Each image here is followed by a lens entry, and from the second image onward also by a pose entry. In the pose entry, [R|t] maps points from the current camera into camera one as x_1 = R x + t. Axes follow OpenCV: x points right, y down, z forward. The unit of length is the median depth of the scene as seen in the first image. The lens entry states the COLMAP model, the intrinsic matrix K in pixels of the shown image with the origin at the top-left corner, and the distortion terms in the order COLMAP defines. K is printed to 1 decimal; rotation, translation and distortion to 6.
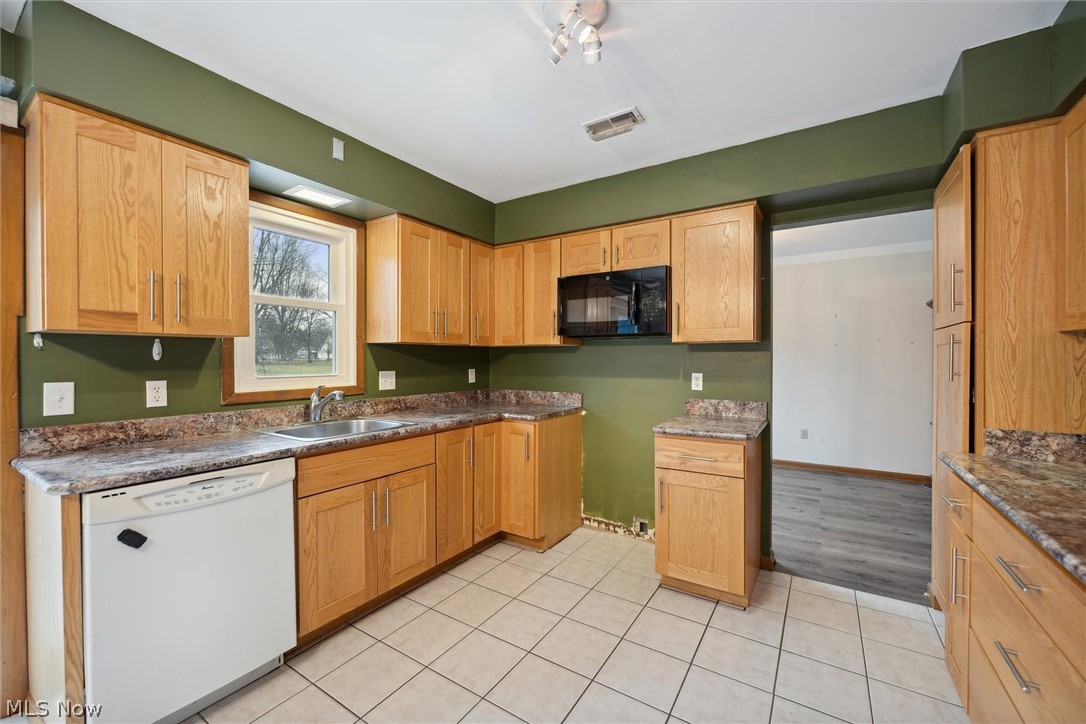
lens RADIAL K [[436.5, 0, 542.1], [0, 436.5, 362.6], [0, 0, 1]] dist [-0.005265, -0.000250]
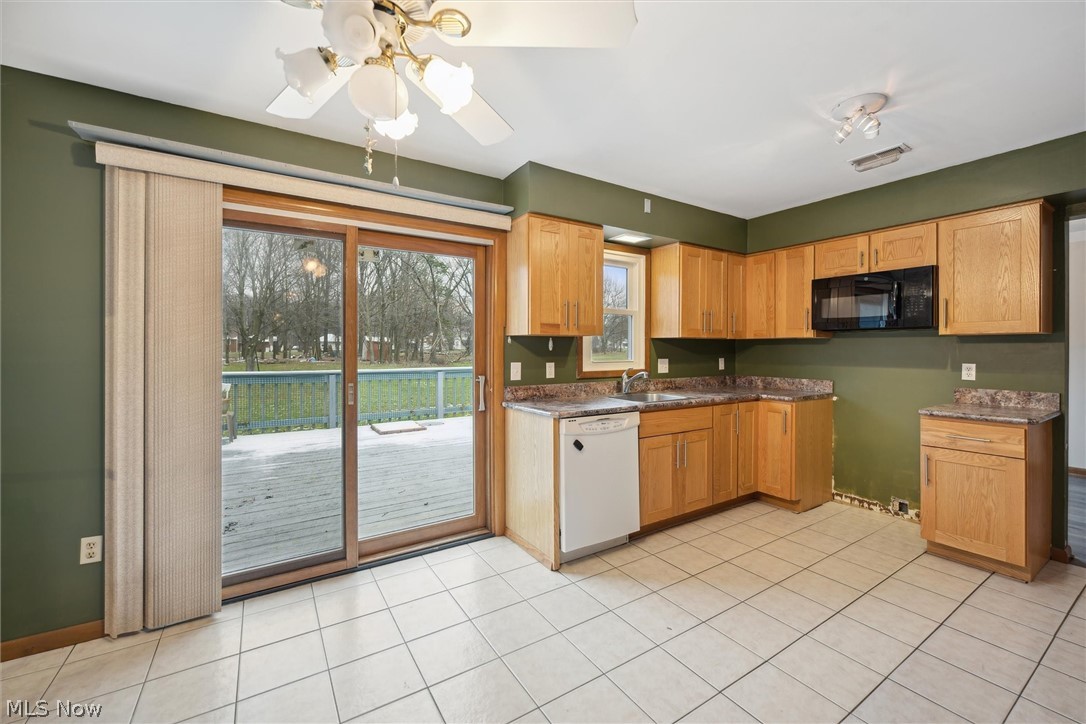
lens RADIAL K [[436.5, 0, 543.1], [0, 436.5, 351.3], [0, 0, 1]] dist [-0.005265, -0.000250]
pose [[0.908945, 0.002416, -0.416909, -0.152562], [-0.004218, 0.999985, -0.003400, 0.002584], [0.416895, 0.004849, 0.908942, -0.408929]]
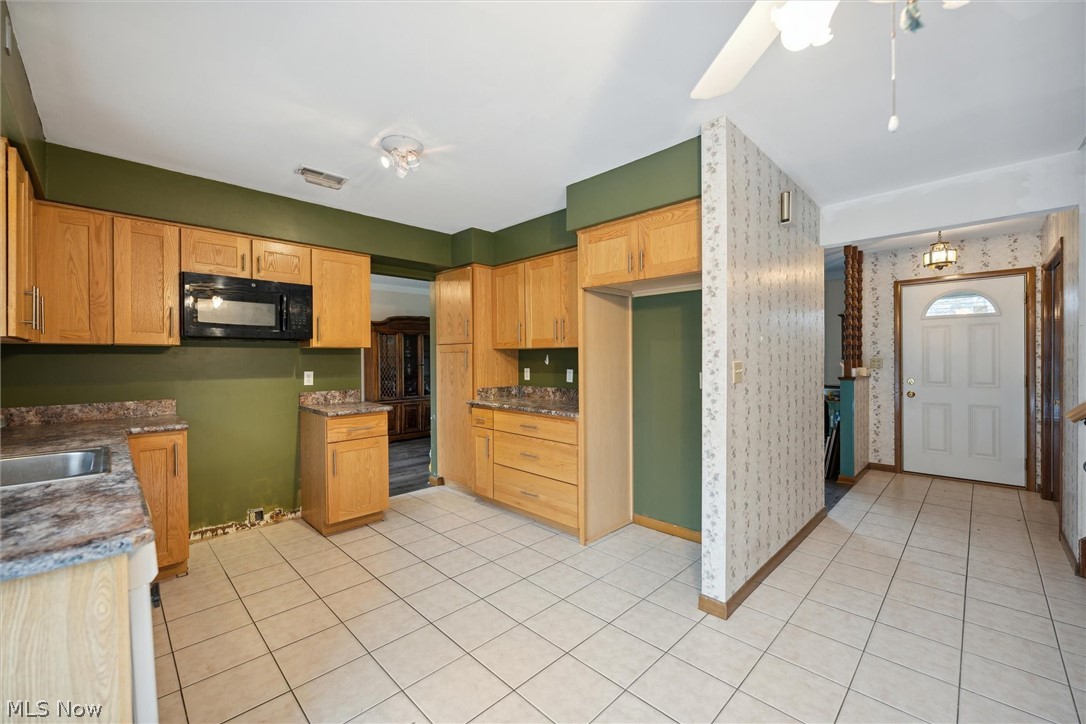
lens RADIAL K [[436.5, 0, 542.1], [0, 436.5, 362.2], [0, 0, 1]] dist [-0.005265, -0.000250]
pose [[0.217001, -0.009446, 0.976126, -0.800875], [0.014417, 0.999875, 0.006470, -0.001048], [-0.976065, 0.012668, 0.217110, 0.084321]]
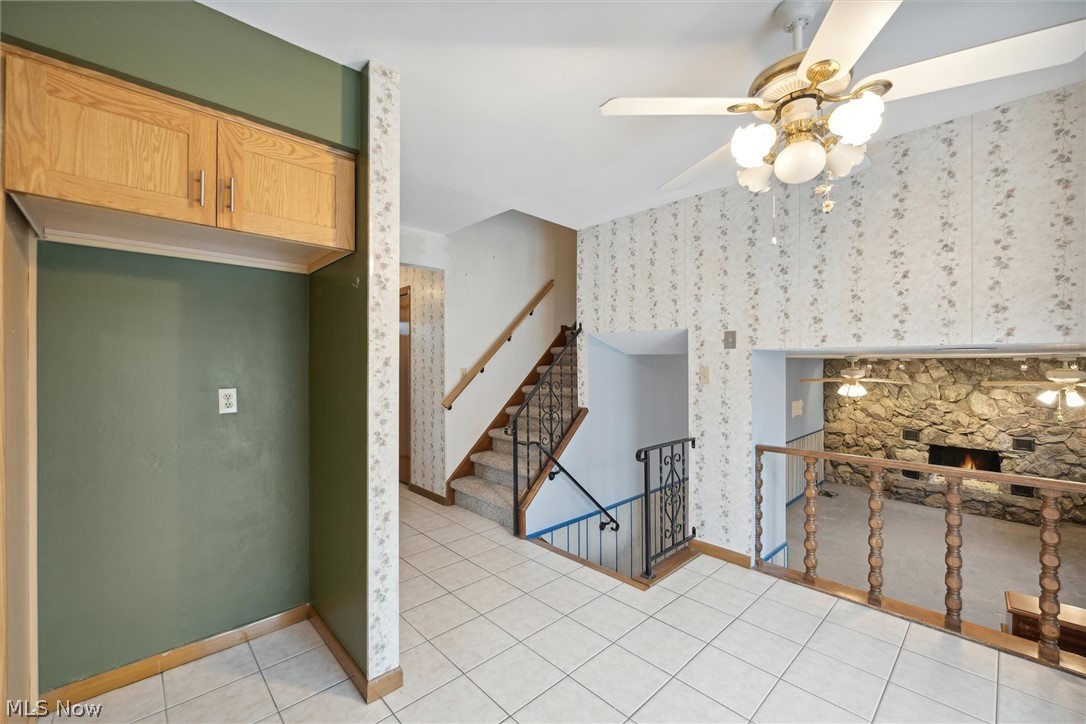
lens RADIAL K [[436.5, 0, 544.0], [0, 436.5, 361.8], [0, 0, 1]] dist [-0.005265, -0.000250]
pose [[-0.969982, 0.001897, 0.243169, -0.306853], [0.002766, 0.999991, 0.003233, -0.008114], [-0.243160, 0.003809, -0.969979, 0.527572]]
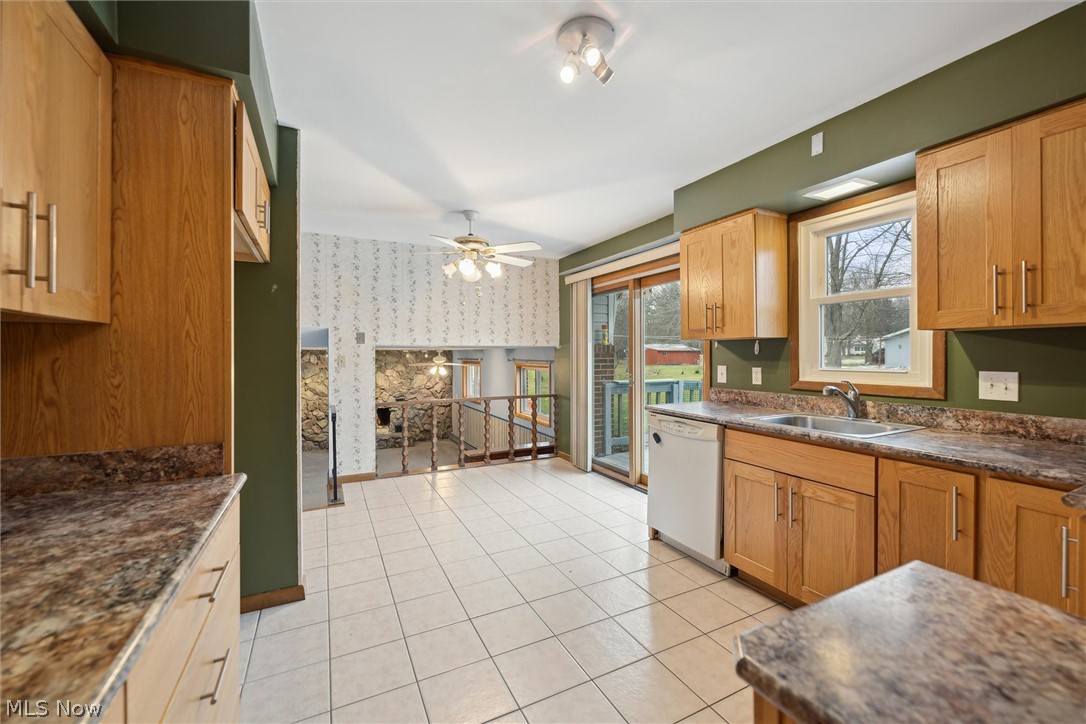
lens RADIAL K [[436.5, 0, 551.8], [0, 436.5, 355.6], [0, 0, 1]] dist [-0.005265, -0.000250]
pose [[-0.494611, 0.005690, -0.869096, 0.611143], [-0.004199, 0.999951, 0.008937, -0.008602], [0.869105, 0.008069, -0.494562, 0.837991]]
